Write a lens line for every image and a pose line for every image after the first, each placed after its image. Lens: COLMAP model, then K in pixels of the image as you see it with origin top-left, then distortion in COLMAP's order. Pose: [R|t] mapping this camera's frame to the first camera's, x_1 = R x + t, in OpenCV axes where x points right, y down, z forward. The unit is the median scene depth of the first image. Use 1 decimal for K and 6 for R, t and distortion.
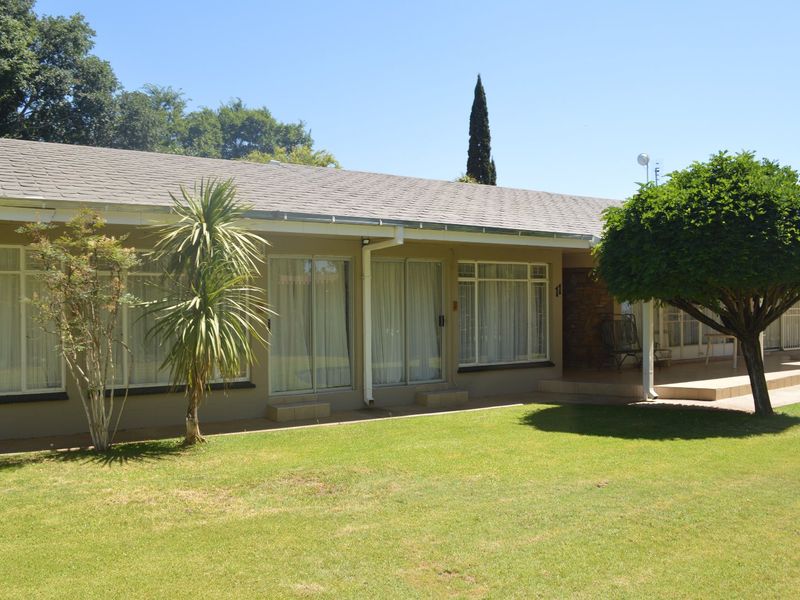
lens RADIAL K [[728.1, 0, 397.8], [0, 728.1, 300.7], [0, 0, 1]] dist [-0.078010, 0.008194]
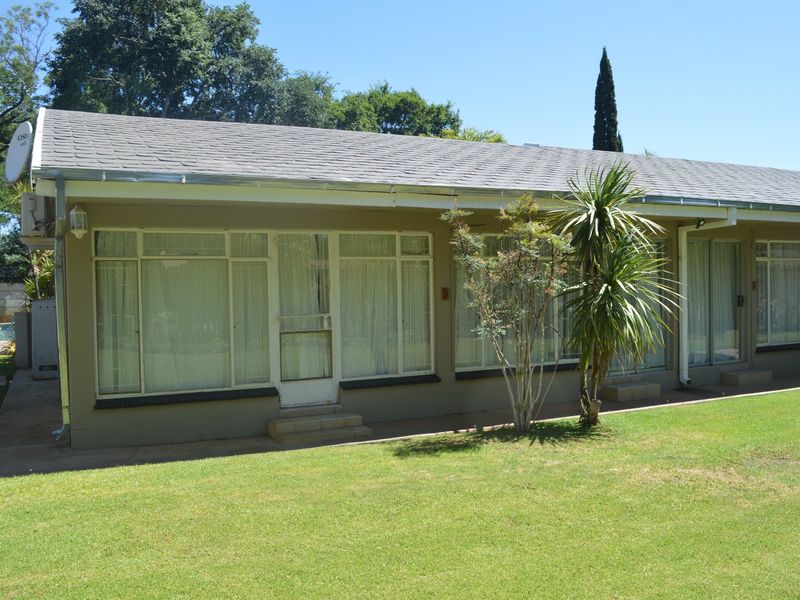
lens RADIAL K [[728.1, 0, 397.8], [0, 728.1, 300.7], [0, 0, 1]] dist [-0.078010, 0.008194]
pose [[0.992863, -0.008586, -0.118954, -0.113885], [0.011992, 0.999538, 0.027945, -0.002203], [0.118659, -0.029172, 0.992506, -0.011568]]
